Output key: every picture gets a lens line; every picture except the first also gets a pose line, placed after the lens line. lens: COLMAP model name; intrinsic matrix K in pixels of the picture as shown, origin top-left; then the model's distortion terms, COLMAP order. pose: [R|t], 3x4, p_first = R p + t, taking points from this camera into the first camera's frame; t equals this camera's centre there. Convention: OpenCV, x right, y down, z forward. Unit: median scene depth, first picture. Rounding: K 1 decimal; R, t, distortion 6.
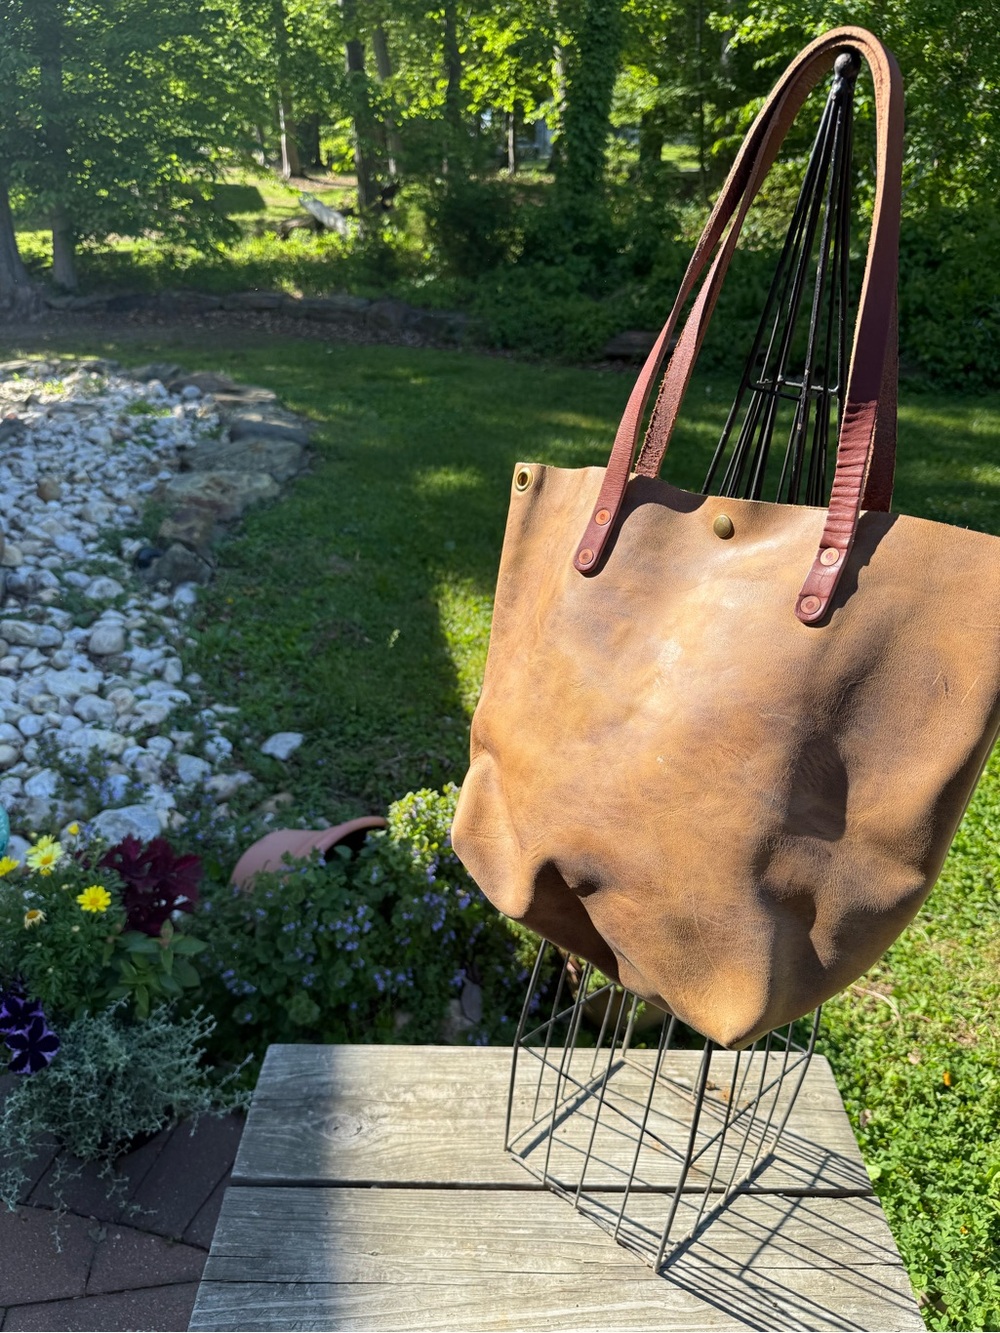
lens RADIAL K [[975.2, 0, 504.9], [0, 975.2, 661.1], [0, 0, 1]] dist [0.025041, -0.046485]
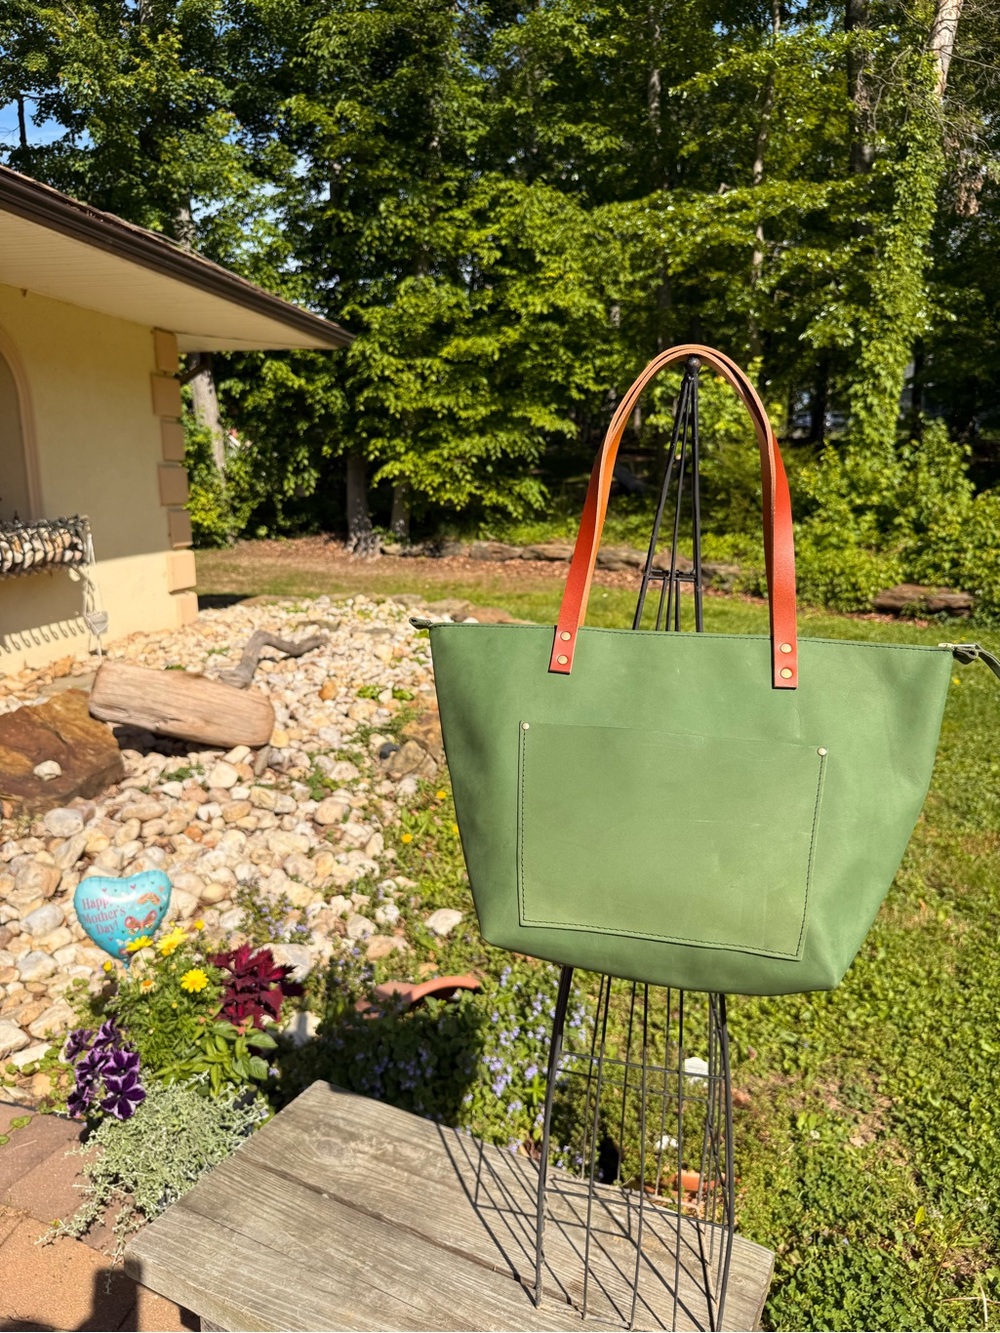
lens RADIAL K [[976.5, 0, 500.1], [0, 976.5, 651.6], [0, 0, 1]] dist [0.061700, -0.071938]
pose [[0.947032, 0.052778, -0.316772, 0.140792], [-0.131820, 0.963359, -0.233585, 0.038184], [0.292837, 0.262970, 0.919290, -0.061713]]
